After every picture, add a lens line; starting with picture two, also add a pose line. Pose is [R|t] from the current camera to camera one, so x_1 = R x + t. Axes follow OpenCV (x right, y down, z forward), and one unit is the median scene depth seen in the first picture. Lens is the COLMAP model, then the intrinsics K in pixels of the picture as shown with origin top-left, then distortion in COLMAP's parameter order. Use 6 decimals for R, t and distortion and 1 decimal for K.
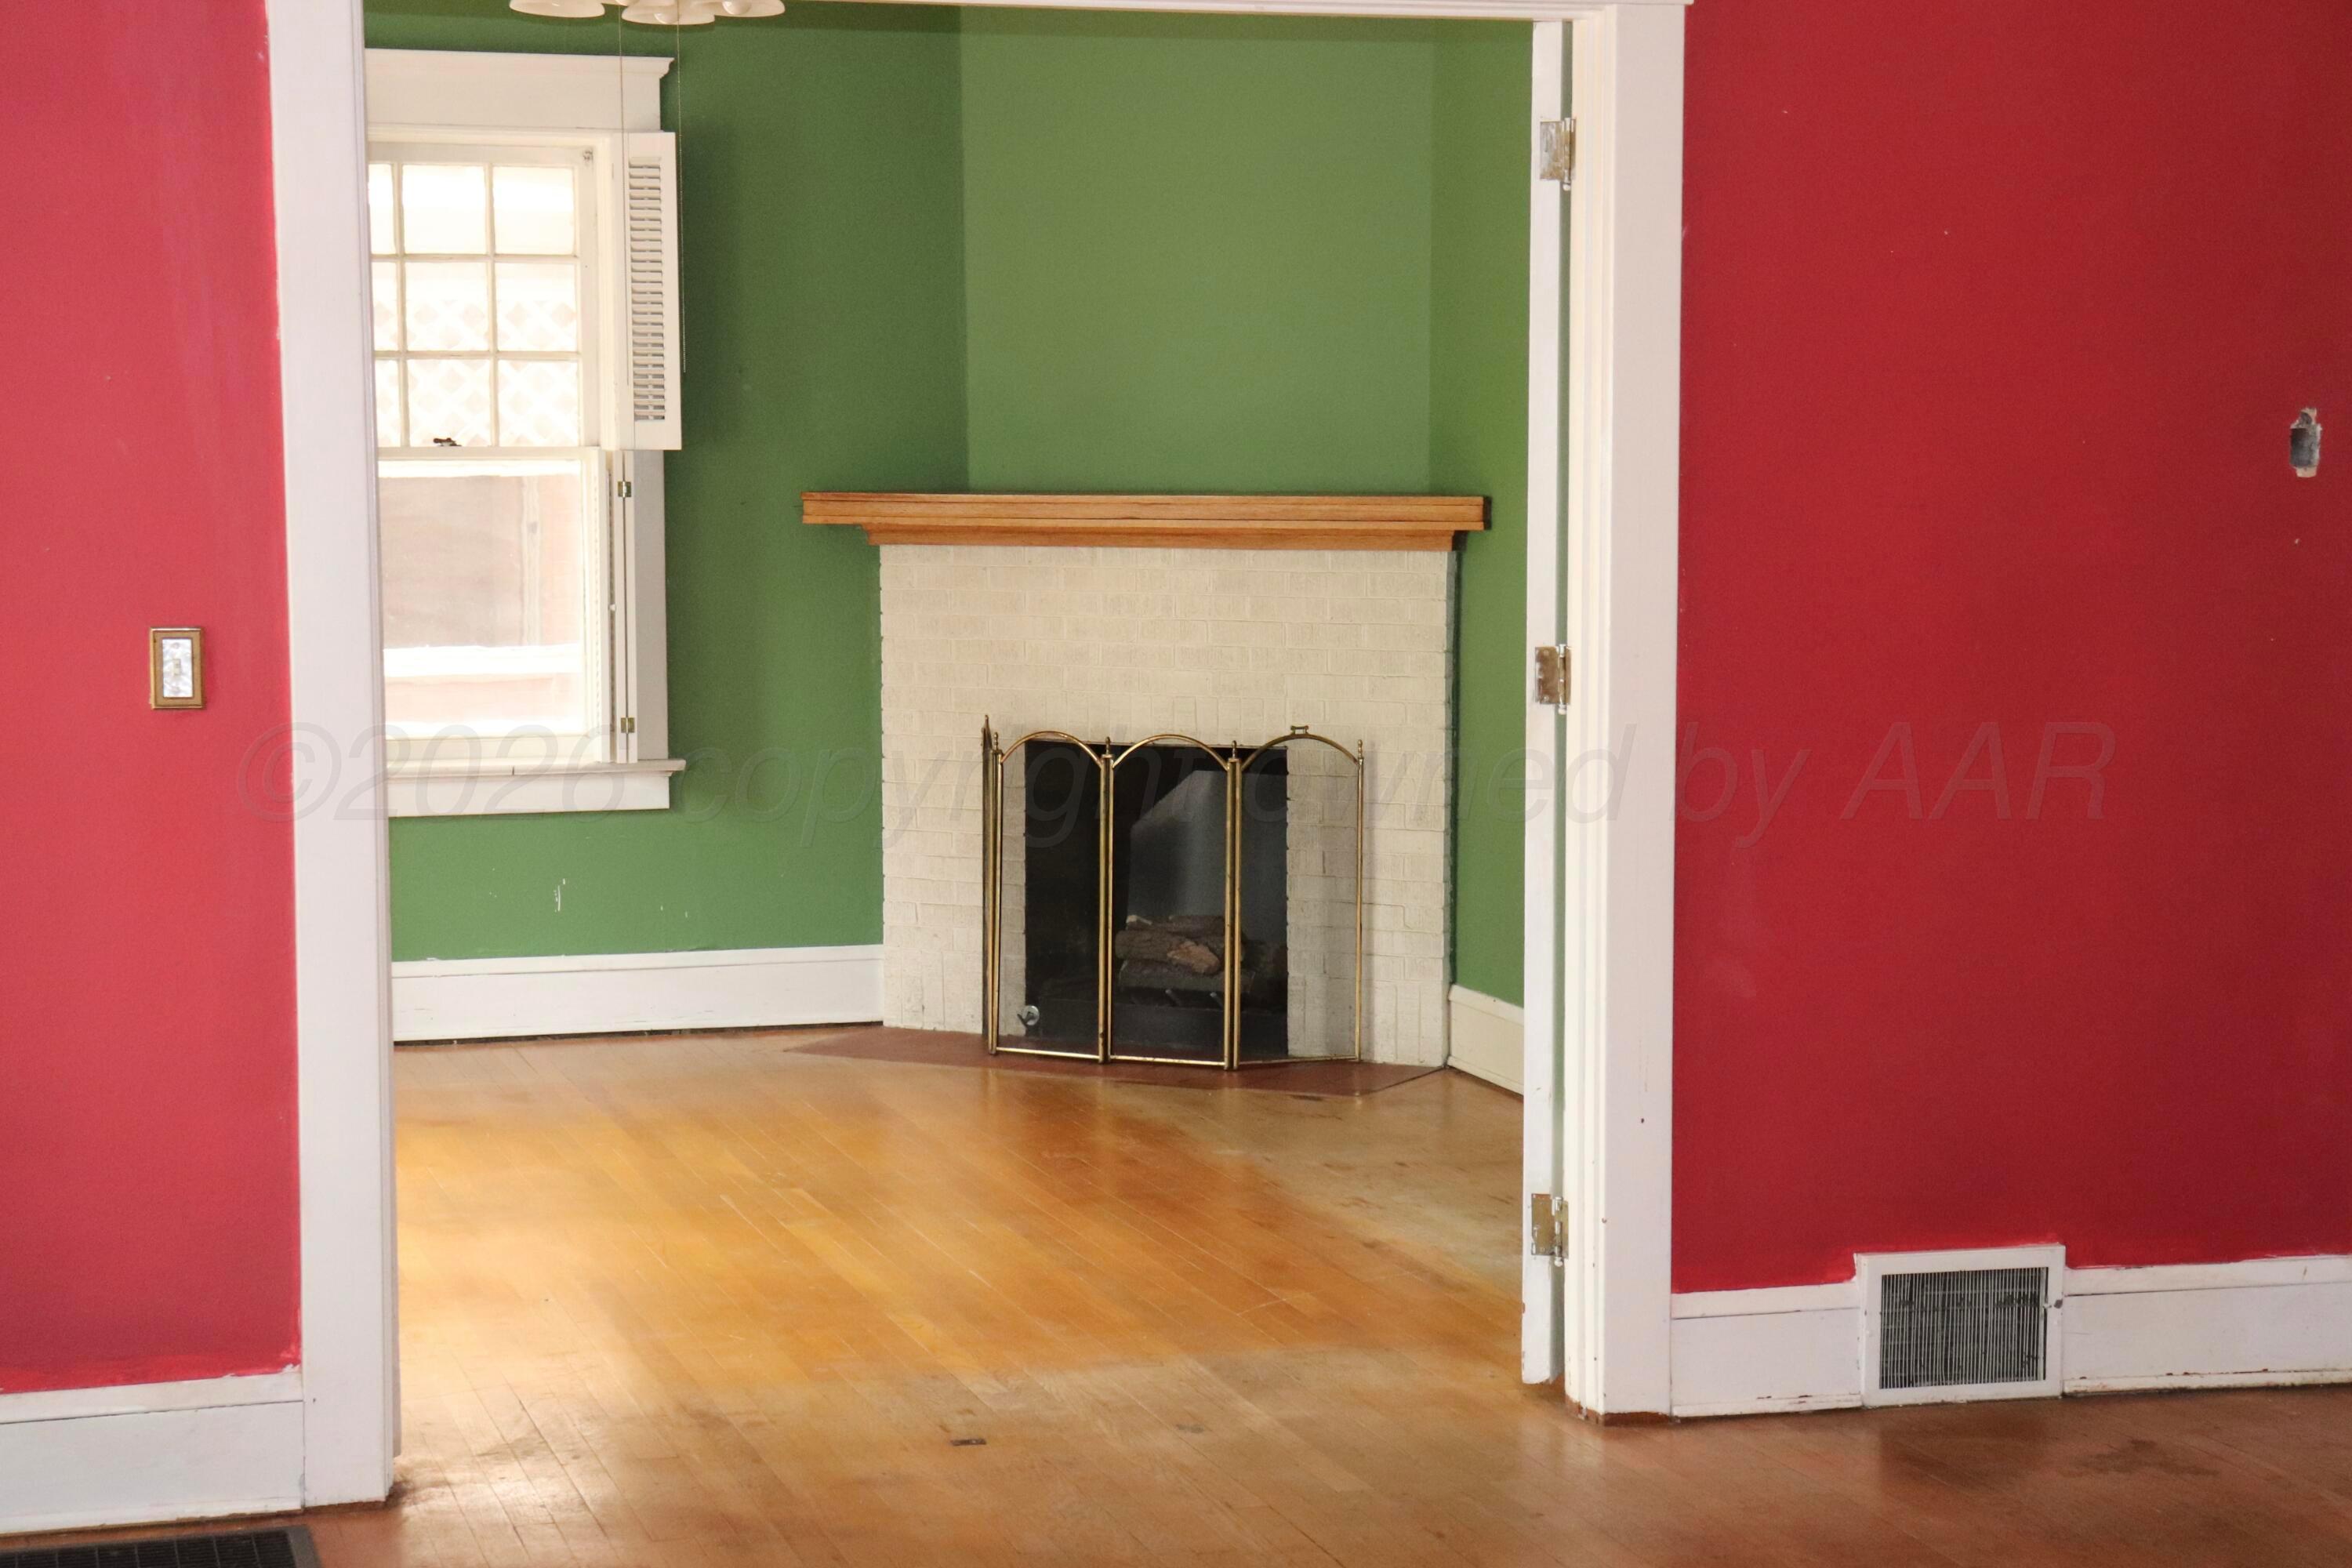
lens RADIAL K [[4136.0, 0, 1120.9], [0, 4136.0, 816.7], [0, 0, 1]] dist [0.106385, 0.873427]
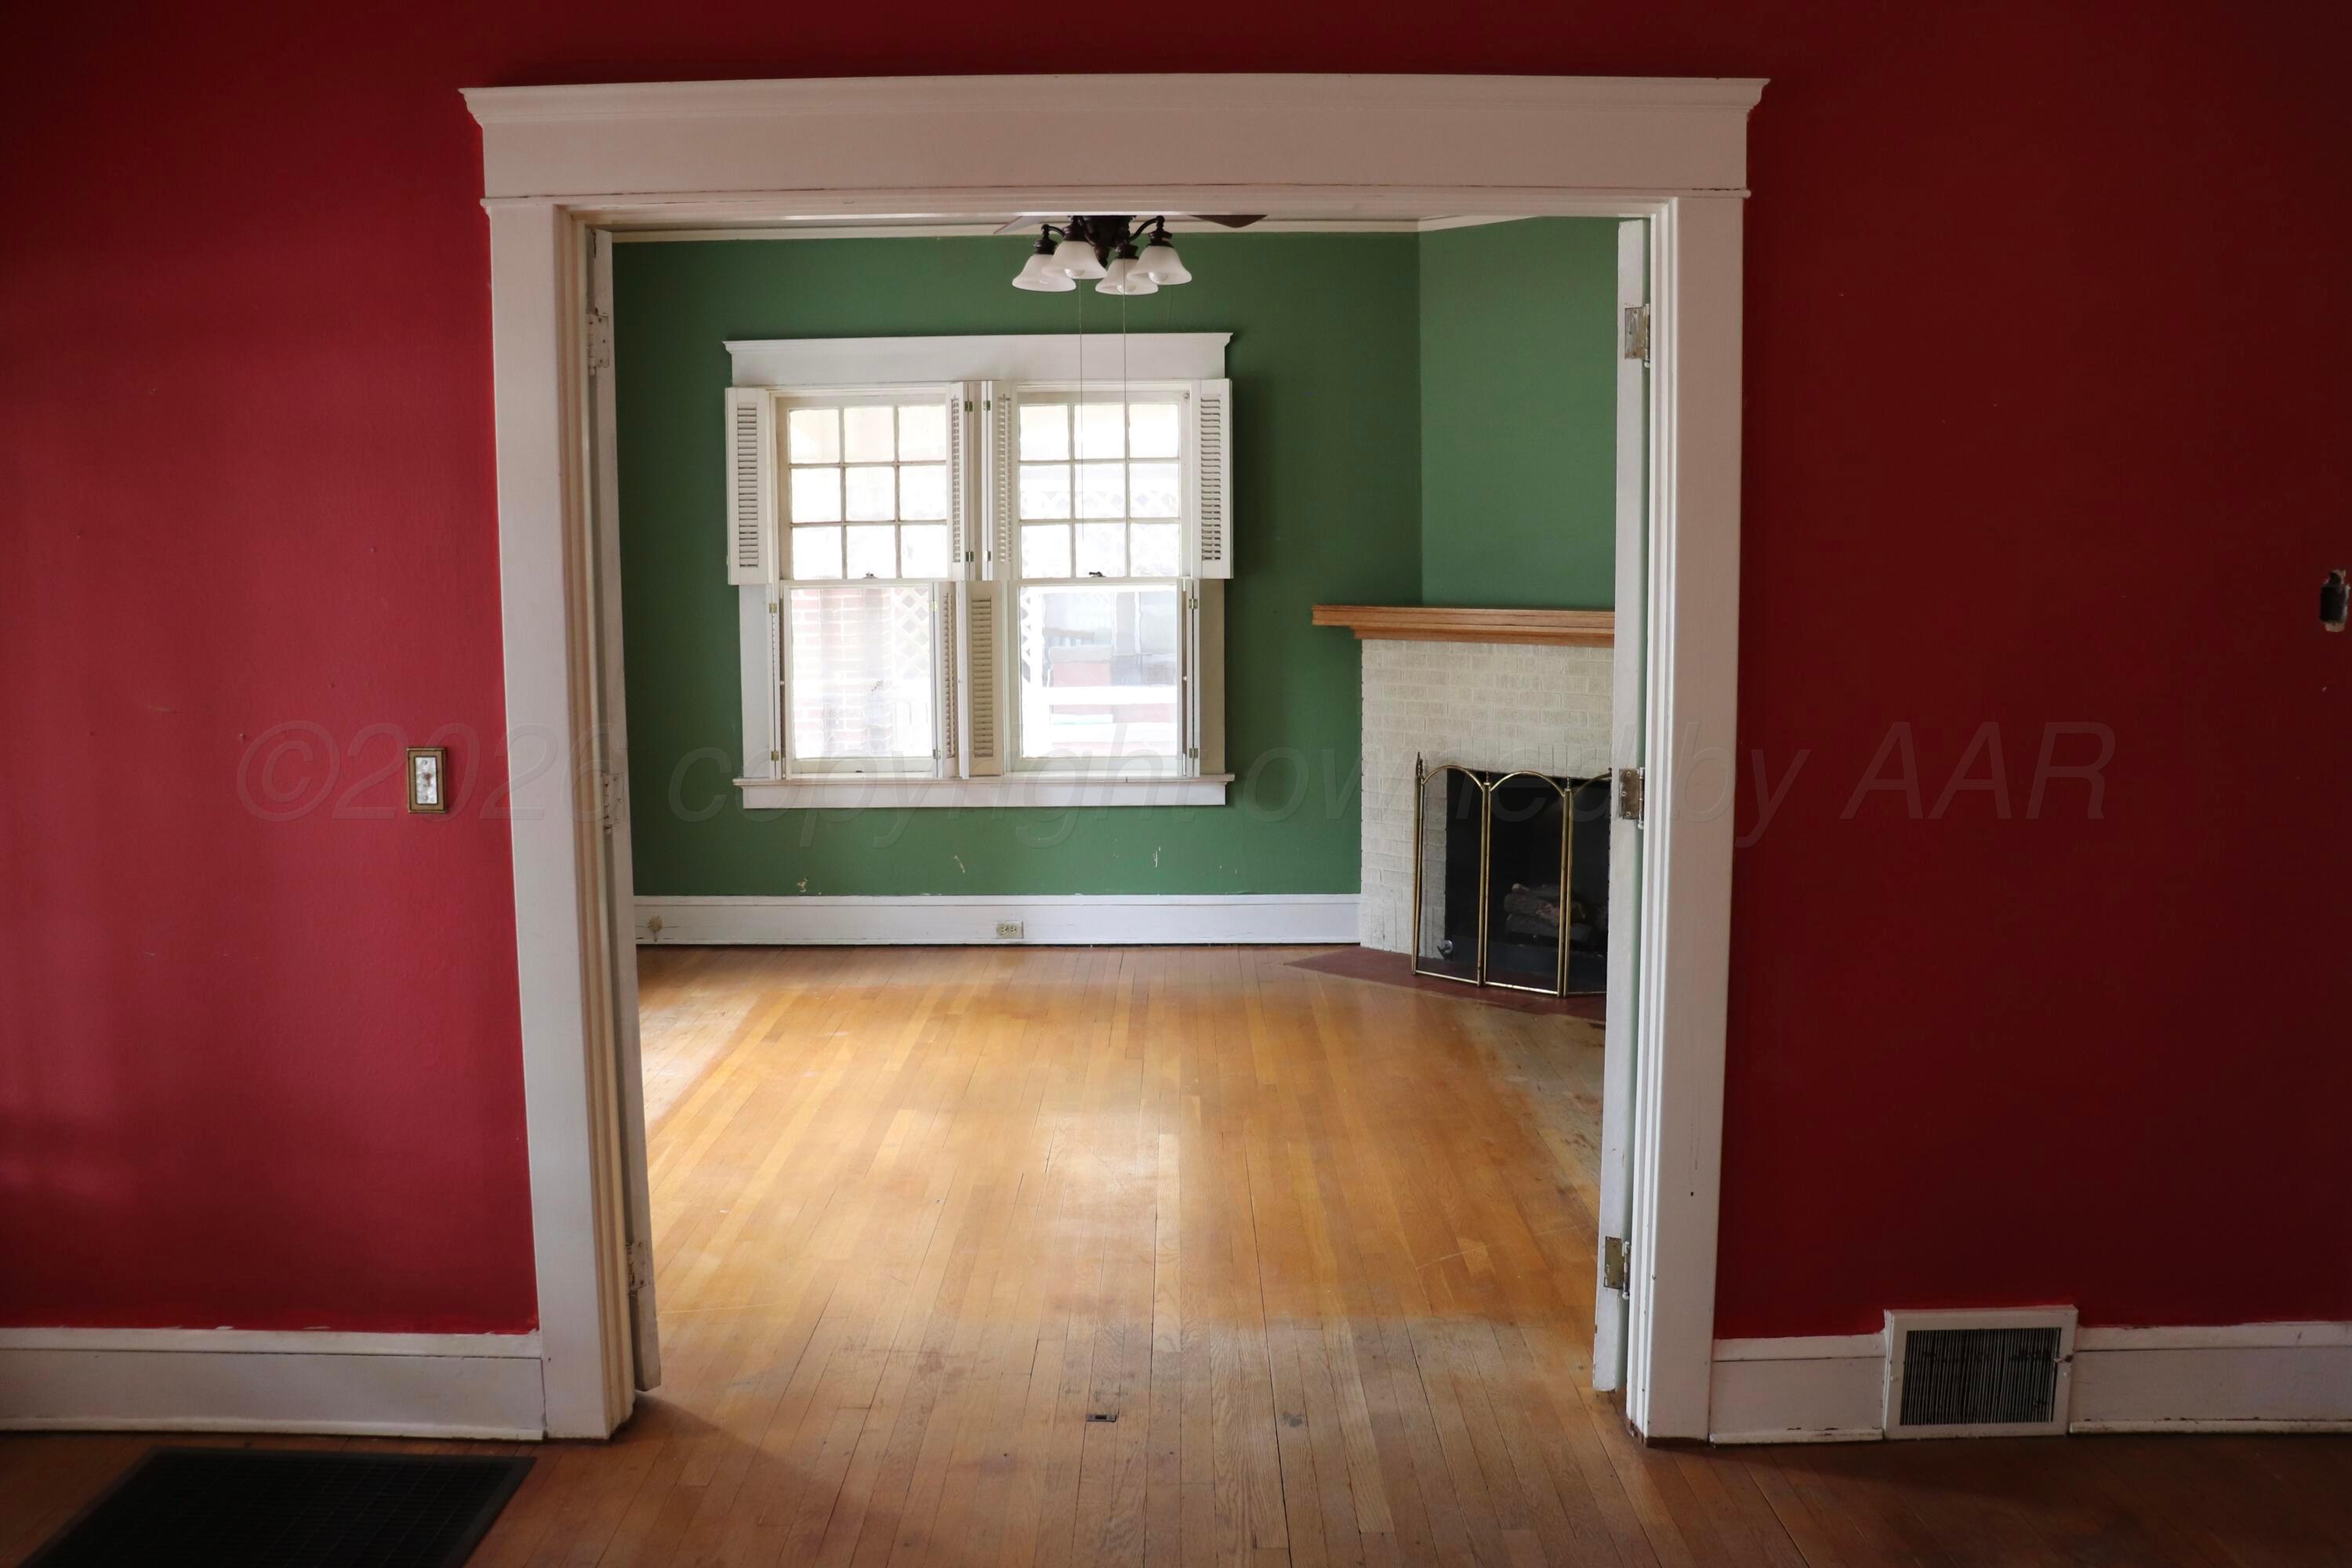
lens RADIAL K [[1967.5, 0, 1175.7], [0, 1967.5, 800.3], [0, 0, 1]] dist [-0.181269, 0.177015]
pose [[0.961873, 0.029830, -0.271864, 0.108080], [-0.021442, 0.999199, 0.033775, -0.040187], [0.272654, -0.026658, 0.961743, 0.380653]]
